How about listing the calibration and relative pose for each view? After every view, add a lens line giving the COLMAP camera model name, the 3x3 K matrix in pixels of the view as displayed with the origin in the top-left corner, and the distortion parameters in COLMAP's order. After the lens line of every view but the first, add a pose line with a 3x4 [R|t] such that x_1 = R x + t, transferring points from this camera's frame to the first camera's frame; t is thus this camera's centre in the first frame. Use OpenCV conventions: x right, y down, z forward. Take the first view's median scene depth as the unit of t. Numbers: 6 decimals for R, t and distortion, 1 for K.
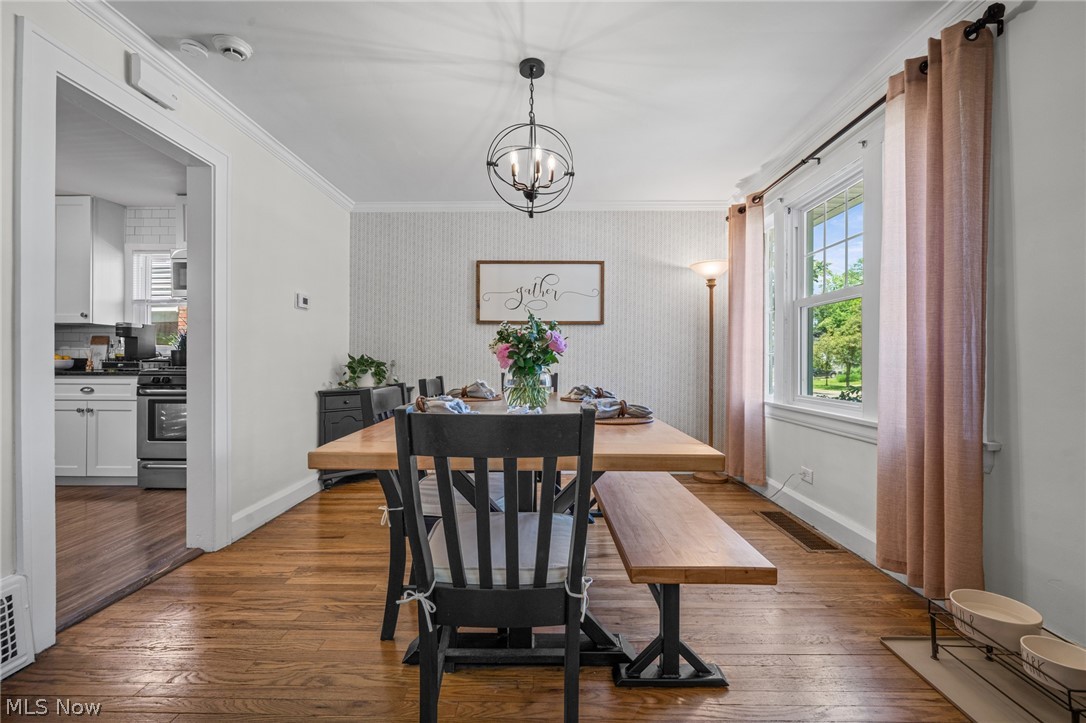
lens RADIAL K [[455.1, 0, 544.7], [0, 455.1, 361.1], [0, 0, 1]] dist [-0.000999, -0.000099]
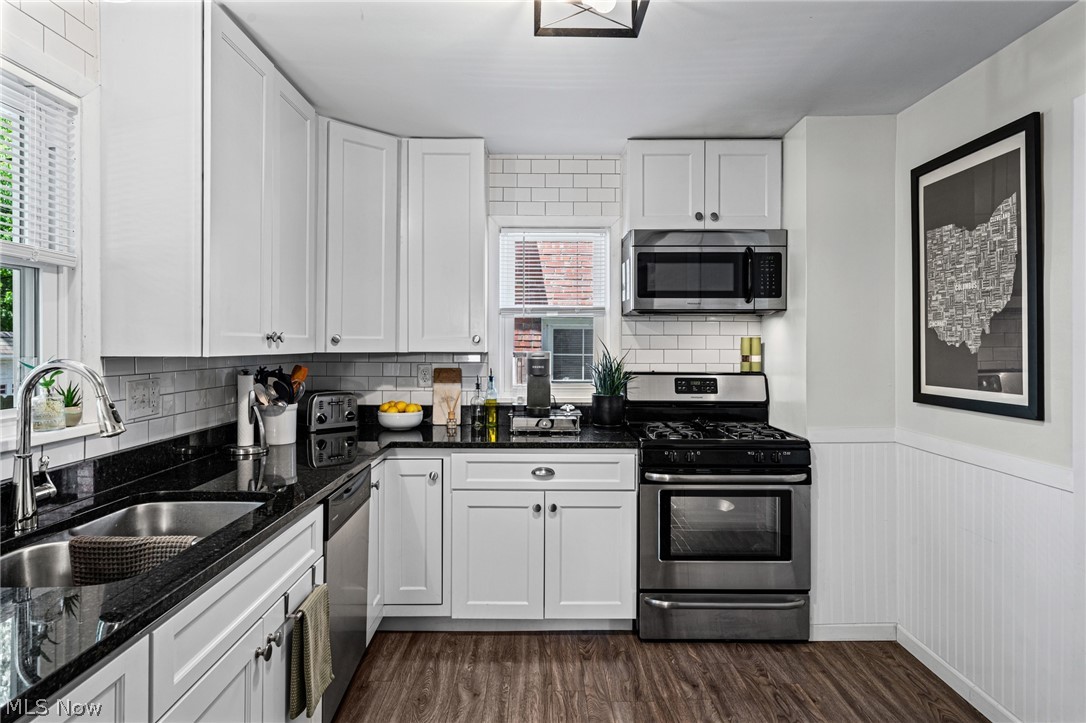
lens RADIAL K [[647.7, 0, 542.8], [0, 647.7, 341.2], [0, 0, 1]] dist [-0.000559, -0.000432]
pose [[0.999849, 0.002295, 0.017228, -1.153285], [-0.002093, 0.999929, -0.011769, -0.108265], [-0.017254, 0.011731, 0.999782, 0.182660]]
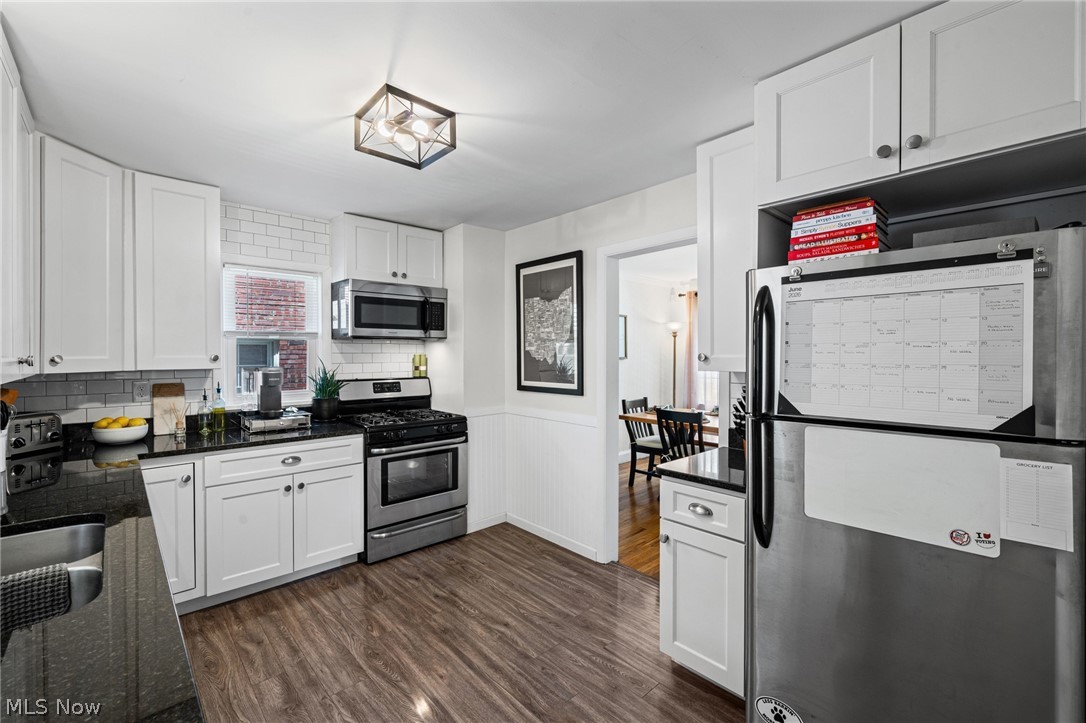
lens RADIAL K [[458.6, 0, 543.2], [0, 458.6, 356.1], [0, 0, 1]] dist [-0.001520, -0.000296]
pose [[0.727325, -0.005021, 0.686275, -1.384088], [0.005799, 0.999983, 0.001170, -0.124056], [-0.686268, 0.003129, 0.727342, 0.167625]]
